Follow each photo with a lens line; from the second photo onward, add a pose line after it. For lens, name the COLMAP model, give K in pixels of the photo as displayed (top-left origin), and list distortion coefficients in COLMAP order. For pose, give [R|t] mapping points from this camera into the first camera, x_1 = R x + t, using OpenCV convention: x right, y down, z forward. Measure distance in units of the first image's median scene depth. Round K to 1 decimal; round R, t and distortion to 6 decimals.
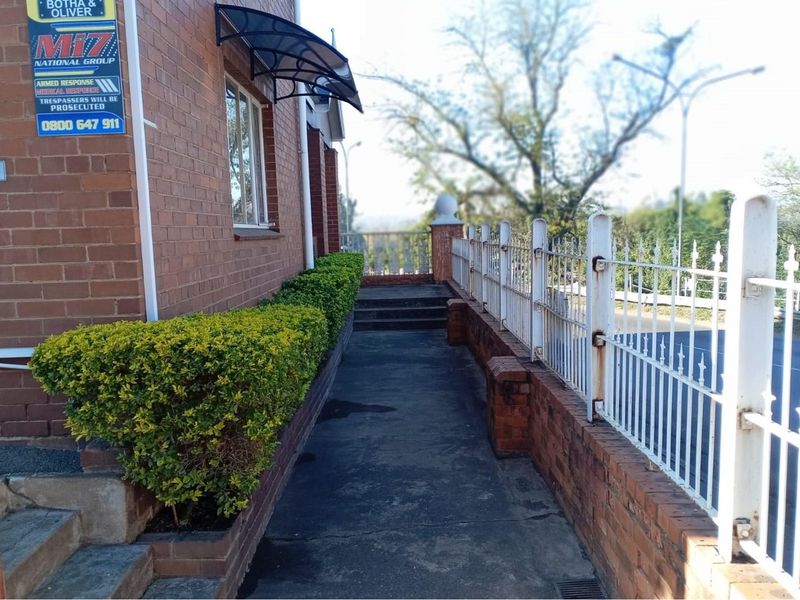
lens RADIAL K [[705.9, 0, 399.6], [0, 705.9, 301.7], [0, 0, 1]] dist [0.040657, -0.066321]
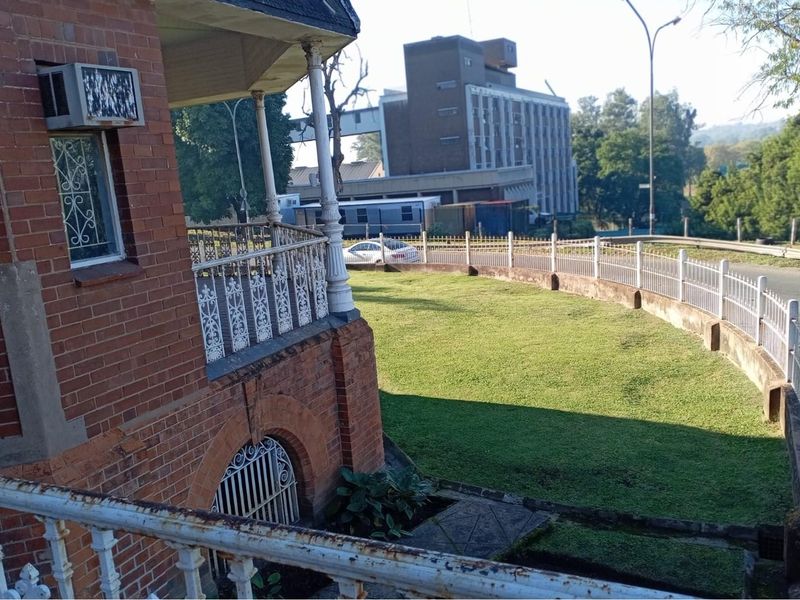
lens RADIAL K [[705.9, 0, 399.4], [0, 705.9, 301.0], [0, 0, 1]] dist [0.040657, -0.066321]
pose [[0.897617, 0.032166, -0.439601, 0.008885], [0.014640, 0.994608, 0.102670, -0.038302], [0.440533, -0.098594, 0.892306, 0.279183]]
